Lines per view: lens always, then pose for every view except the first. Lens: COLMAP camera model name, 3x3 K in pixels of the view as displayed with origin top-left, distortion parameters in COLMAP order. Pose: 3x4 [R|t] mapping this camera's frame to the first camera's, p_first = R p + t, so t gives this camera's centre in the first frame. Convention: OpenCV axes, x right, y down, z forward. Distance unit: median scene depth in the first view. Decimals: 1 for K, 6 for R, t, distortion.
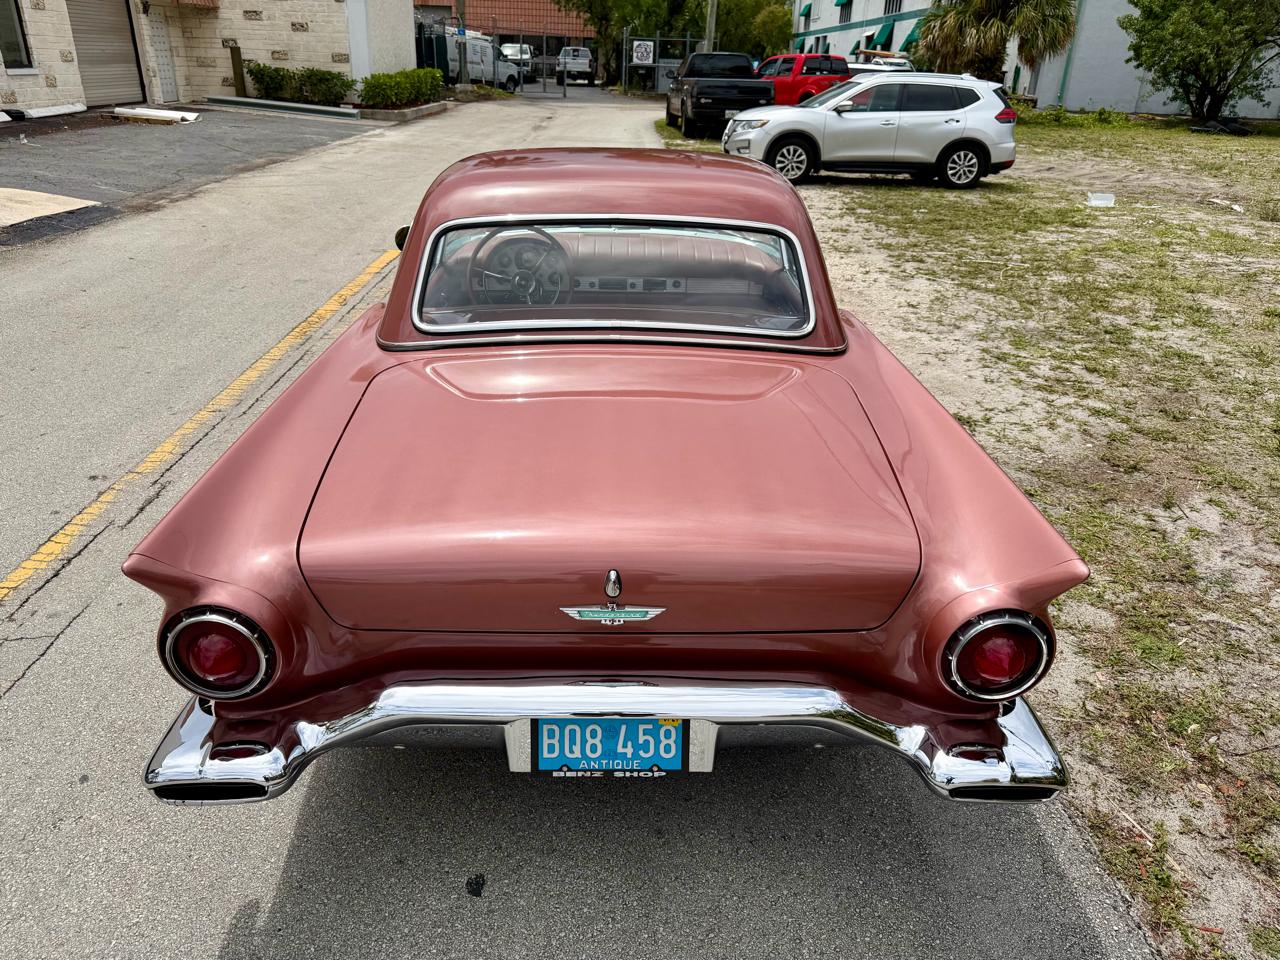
lens RADIAL K [[907.8, 0, 633.9], [0, 907.8, 485.3], [0, 0, 1]] dist [-0.001296, -0.004052]
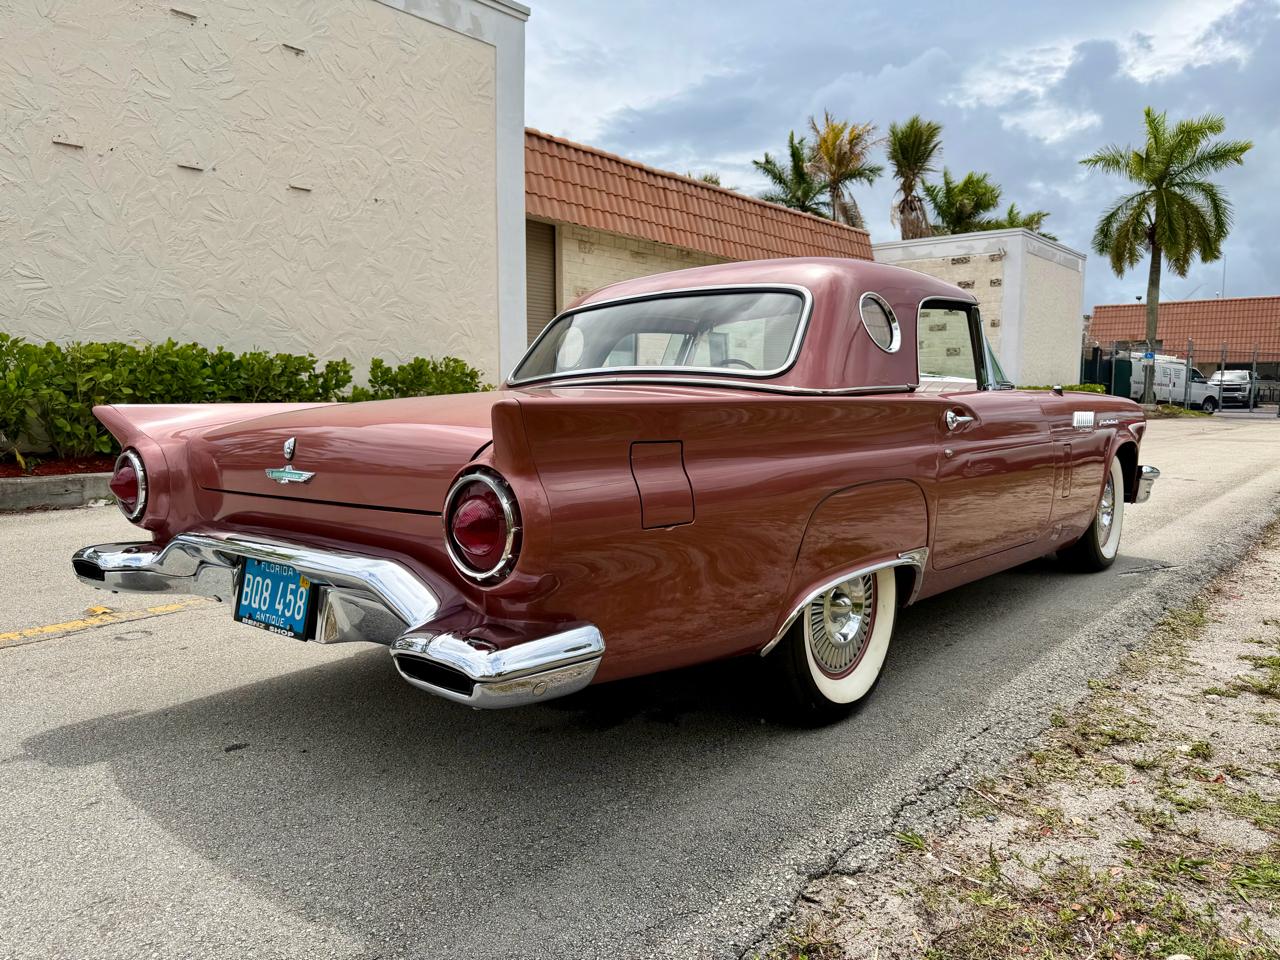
lens RADIAL K [[893.9, 0, 637.6], [0, 893.9, 496.7], [0, 0, 1]] dist [0.036136, -0.057333]
pose [[0.751641, 0.039676, -0.658378, 0.316722], [-0.253887, 0.938680, -0.233284, 0.093922], [0.608751, 0.342500, 0.715623, 0.129858]]
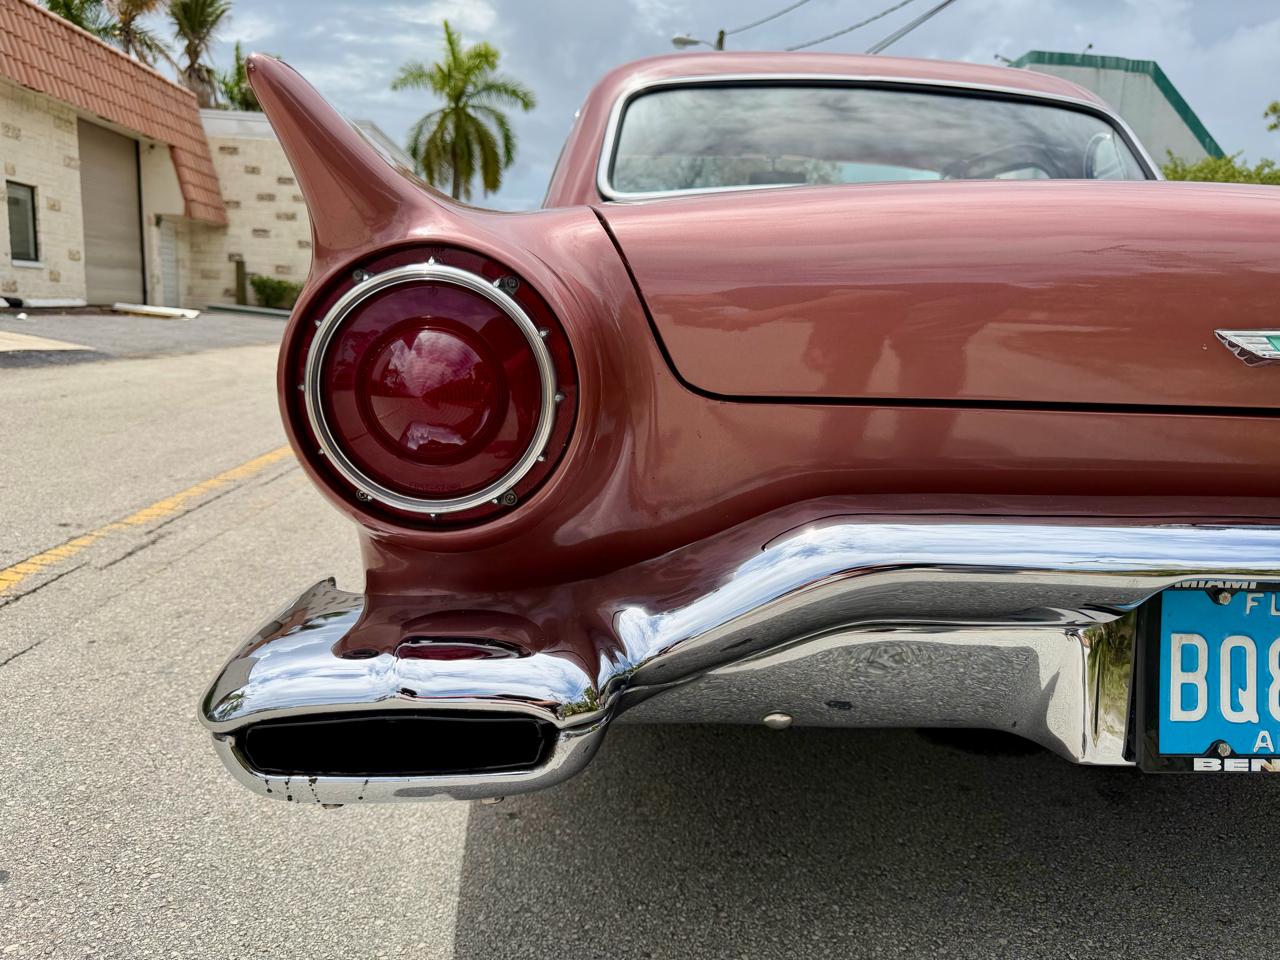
lens RADIAL K [[921.7, 0, 634.0], [0, 921.7, 485.1], [0, 0, 1]] dist [-0.011119, -0.000840]
pose [[0.999409, 0.011572, 0.032365, -0.108023], [-0.003105, 0.968170, -0.250275, 0.091503], [-0.034231, 0.250027, 0.967634, 0.174850]]
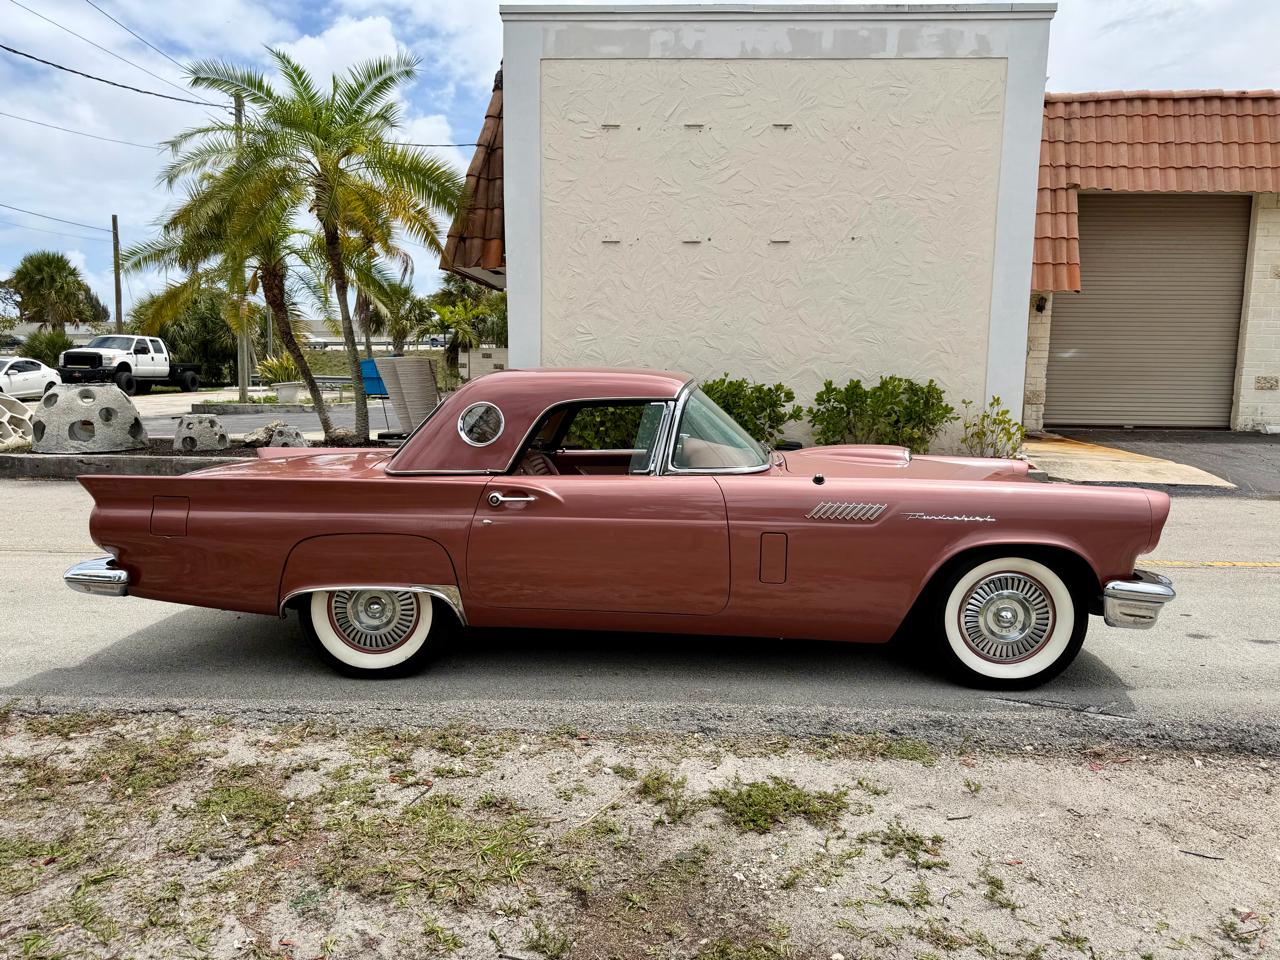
lens RADIAL K [[870.7, 0, 633.7], [0, 870.7, 518.0], [0, 0, 1]] dist [-0.002877, -0.007068]
pose [[-0.054974, 0.125401, -0.990582, 0.713869], [-0.423021, 0.895723, 0.136868, -0.196854], [0.904451, 0.426561, 0.003806, 0.629507]]
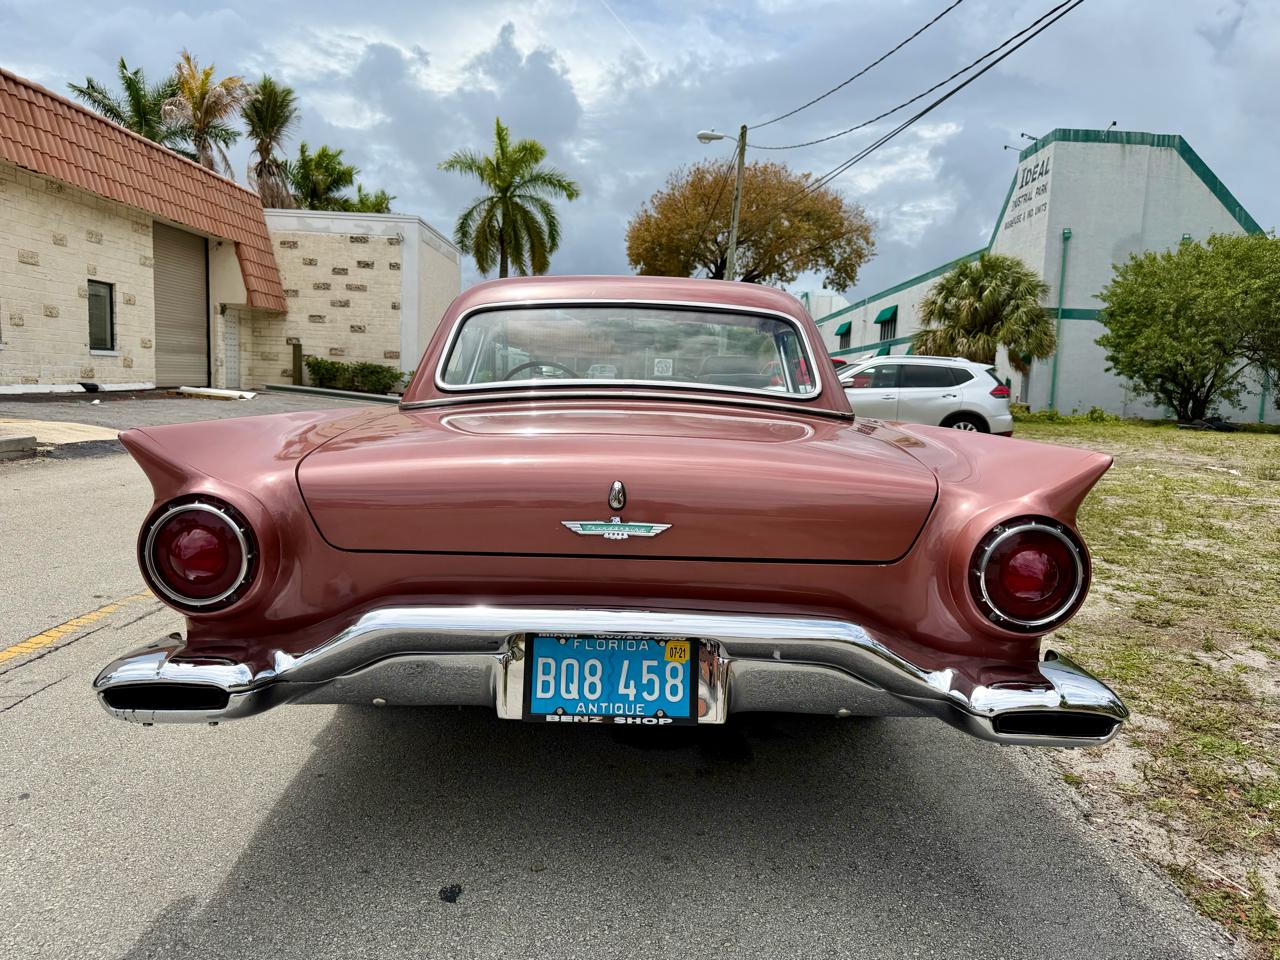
lens RADIAL K [[905.2, 0, 637.1], [0, 905.2, 481.7], [0, 0, 1]] dist [0.007696, -0.012209]
pose [[0.999759, 0.009727, -0.019686, 0.004772], [-0.015526, 0.947121, -0.320501, 0.115878], [0.015528, 0.320729, 0.947044, 0.023914]]
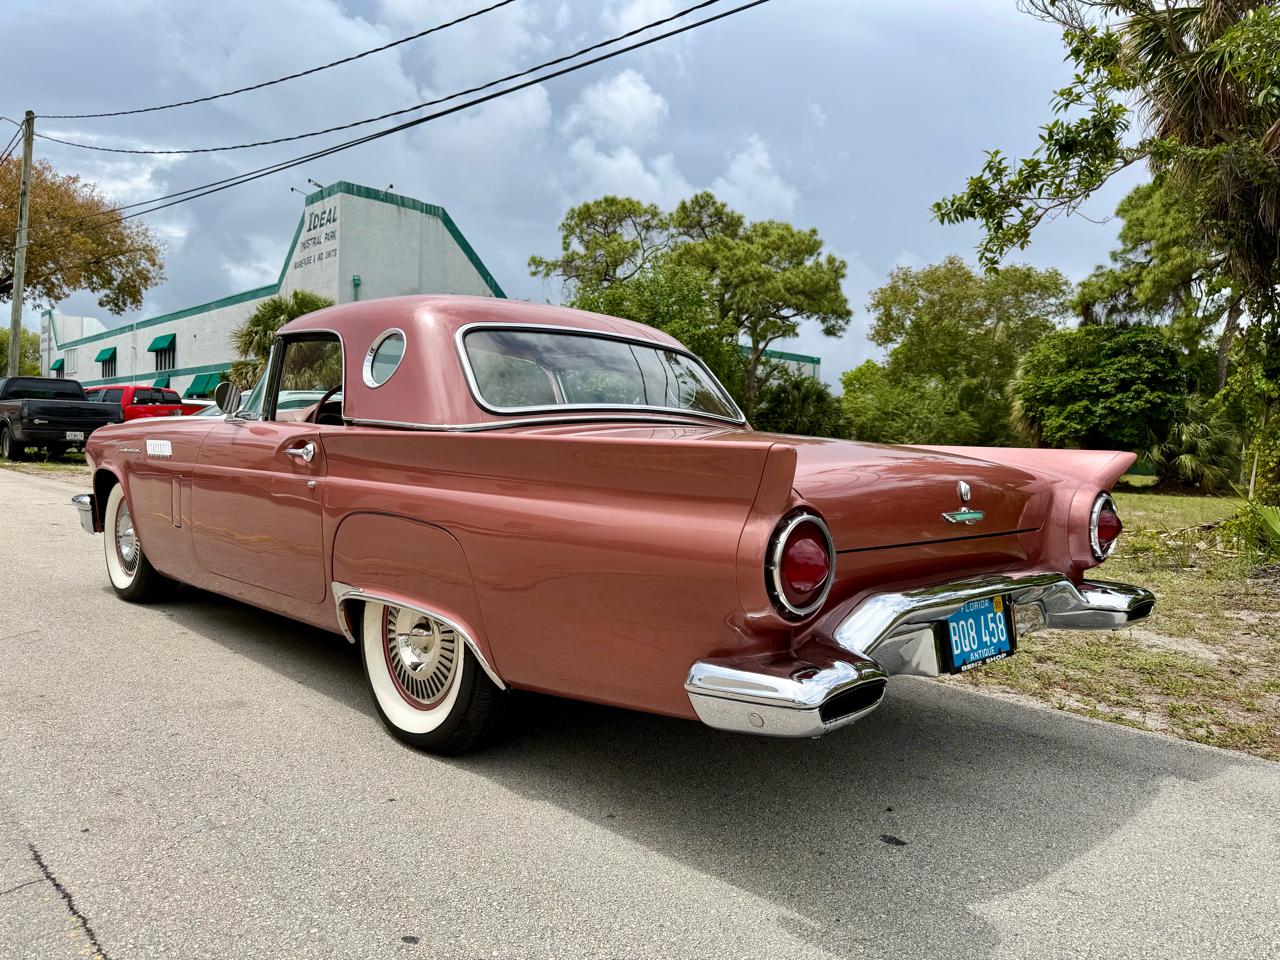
lens RADIAL K [[893.9, 0, 637.6], [0, 893.9, 496.7], [0, 0, 1]] dist [0.036136, -0.057333]
pose [[0.736336, -0.038390, 0.675526, -0.345519], [0.268536, 0.932972, -0.239690, 0.083973], [-0.621045, 0.357895, 0.697291, 0.118450]]
